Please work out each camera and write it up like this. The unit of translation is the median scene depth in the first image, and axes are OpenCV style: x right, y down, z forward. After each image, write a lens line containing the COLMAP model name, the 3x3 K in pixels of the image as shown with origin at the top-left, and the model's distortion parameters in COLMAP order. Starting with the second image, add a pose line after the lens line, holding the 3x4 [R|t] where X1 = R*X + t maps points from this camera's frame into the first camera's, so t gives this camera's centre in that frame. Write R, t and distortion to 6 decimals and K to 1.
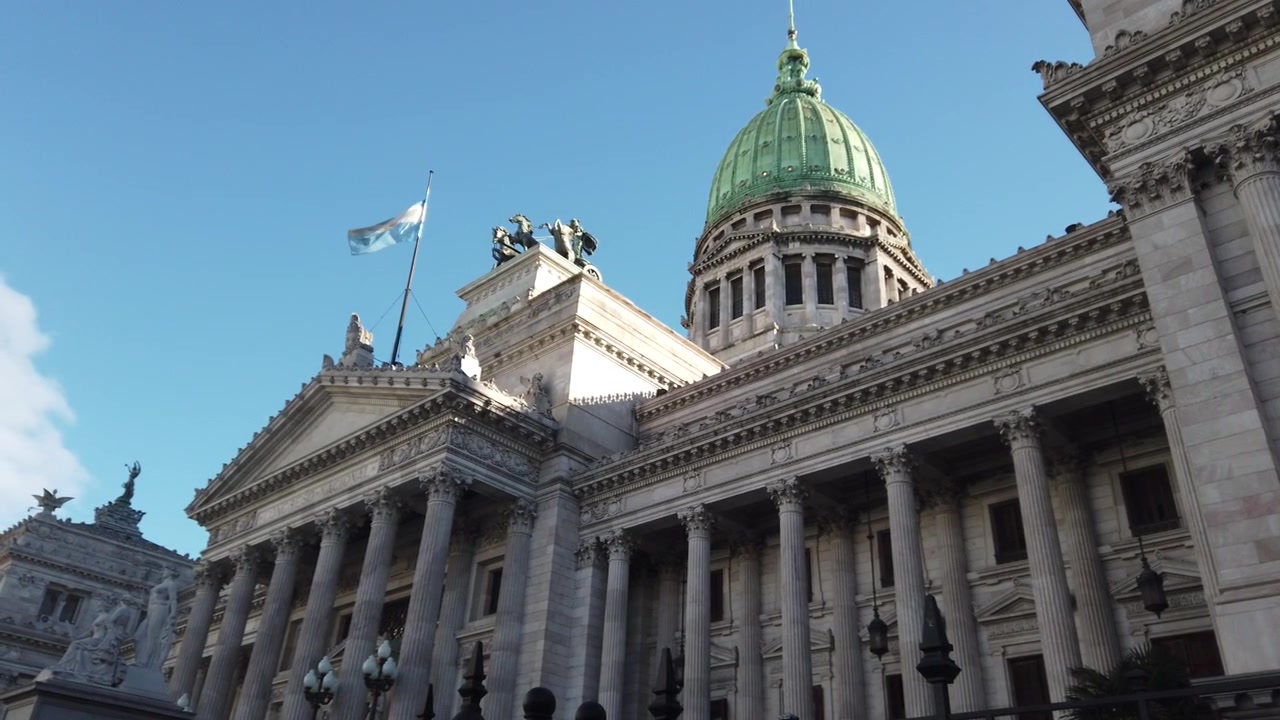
lens RADIAL K [[999.8, 0, 633.2], [0, 999.8, 353.5], [0, 0, 1]] dist [0.089341, -0.104289]
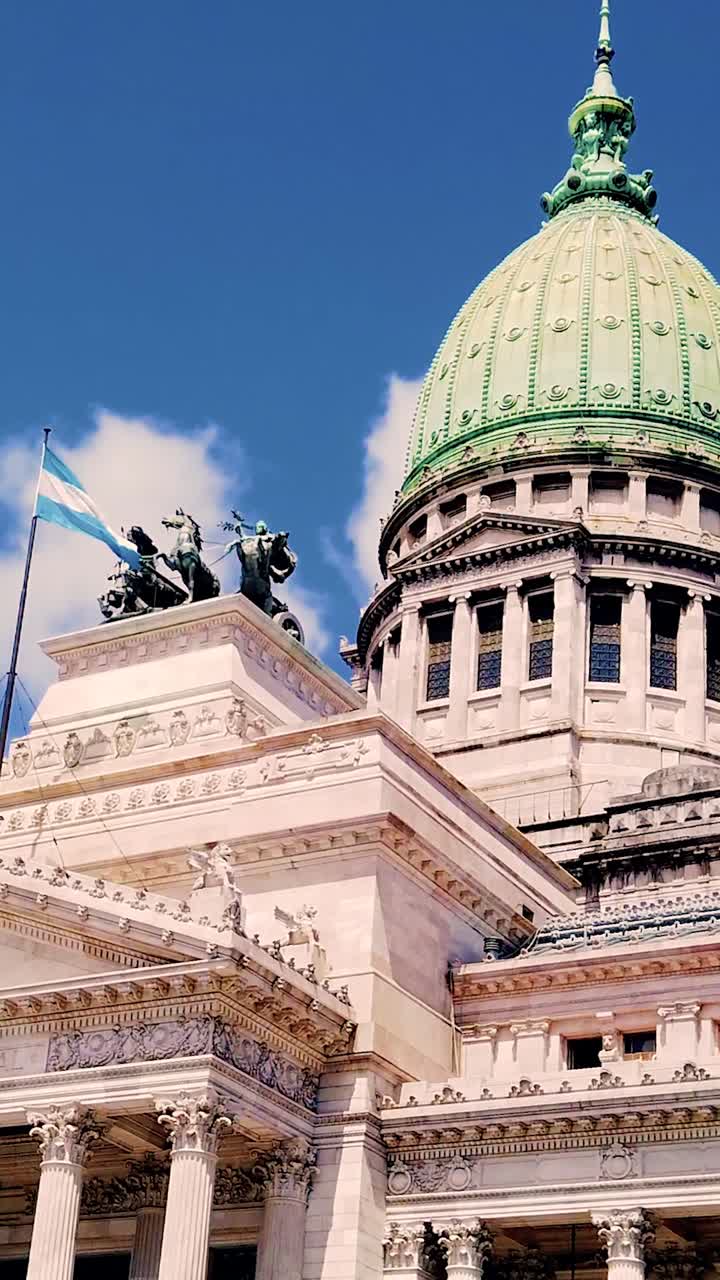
lens RADIAL K [[2352.6, 0, 180.9], [0, 2352.6, 714.7], [0, 0, 1]] dist [0.040792, 0.110880]
pose [[0.985999, 0.108953, 0.126231, -0.346865], [-0.121807, 0.987603, 0.099015, -0.211172], [-0.113878, -0.113004, 0.987047, -0.299848]]
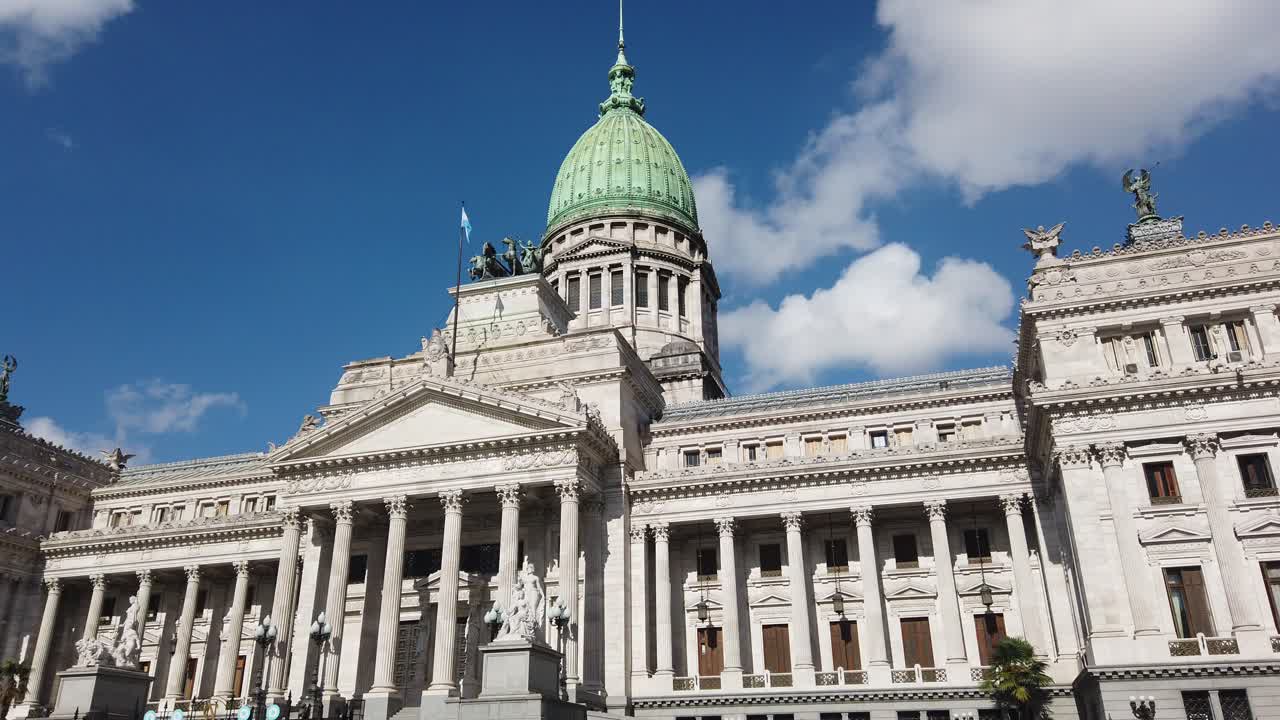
lens RADIAL K [[999.8, 0, 633.2], [0, 999.8, 353.5], [0, 0, 1]] dist [0.089341, -0.104289]
pose [[0.900377, 0.115089, 0.419613, -0.659161], [-0.175741, 0.978412, 0.108742, -0.217193], [-0.398040, -0.171652, 0.901166, -0.315971]]
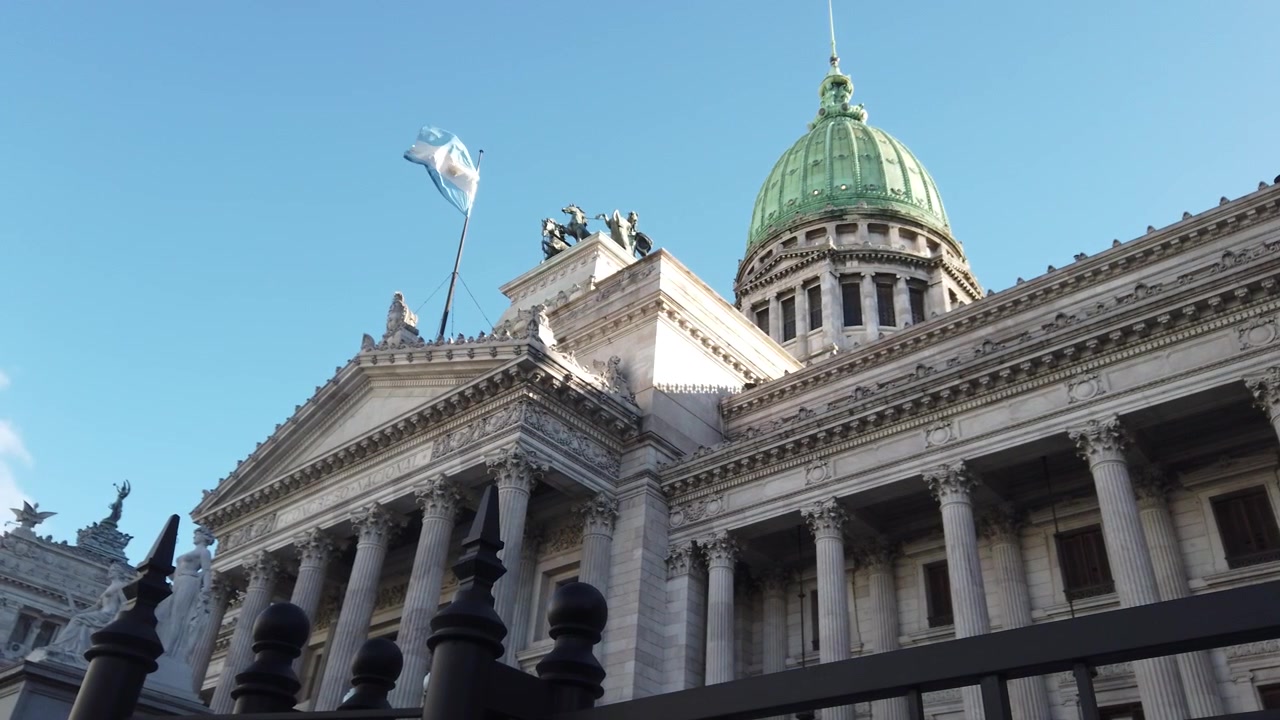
lens RADIAL K [[999.8, 0, 633.2], [0, 999.8, 353.5], [0, 0, 1]] dist [0.089341, -0.104289]
pose [[0.999470, 0.029627, 0.013505, -0.090514], [-0.028653, 0.997317, -0.067362, 0.074993], [-0.015464, 0.066940, 0.997637, 0.136163]]
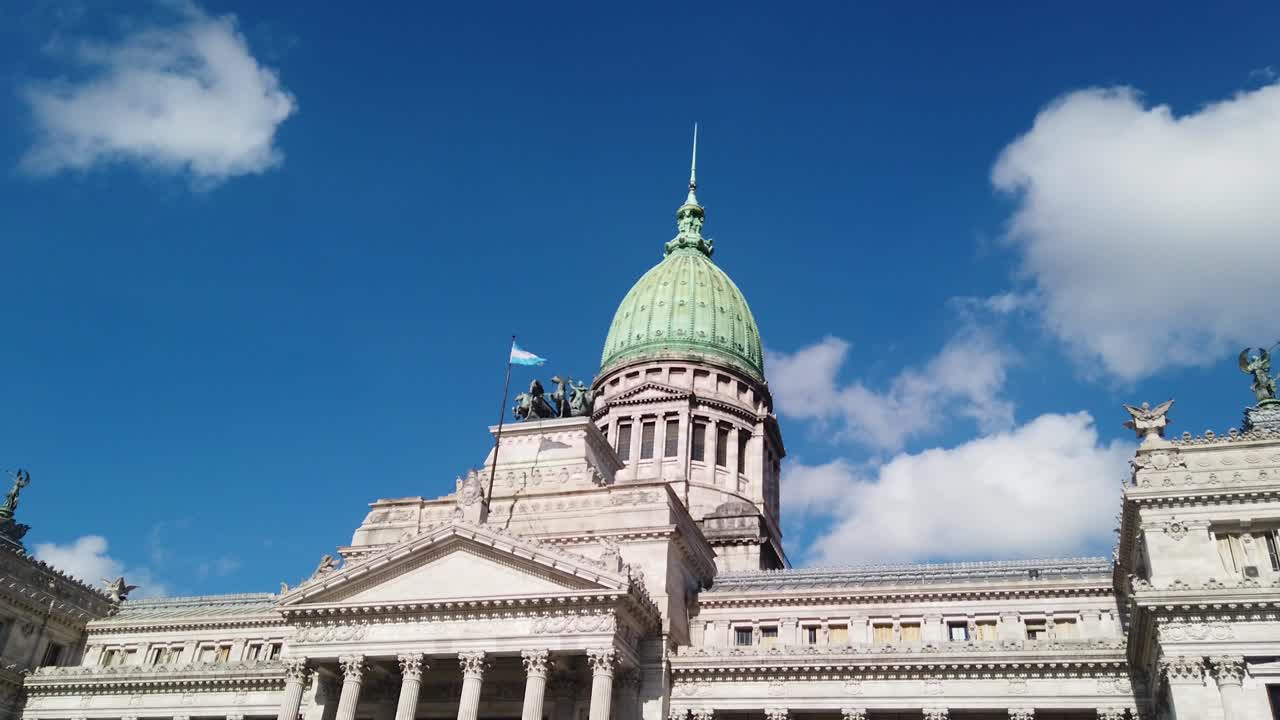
lens RADIAL K [[1084.5, 0, 635.7], [0, 1084.5, 354.6], [0, 0, 1]] dist [0.070948, -0.059948]
pose [[0.908076, 0.229416, 0.350380, -0.656682], [-0.238000, 0.971079, -0.019005, -0.217574], [-0.344607, -0.066132, 0.936415, -0.310073]]
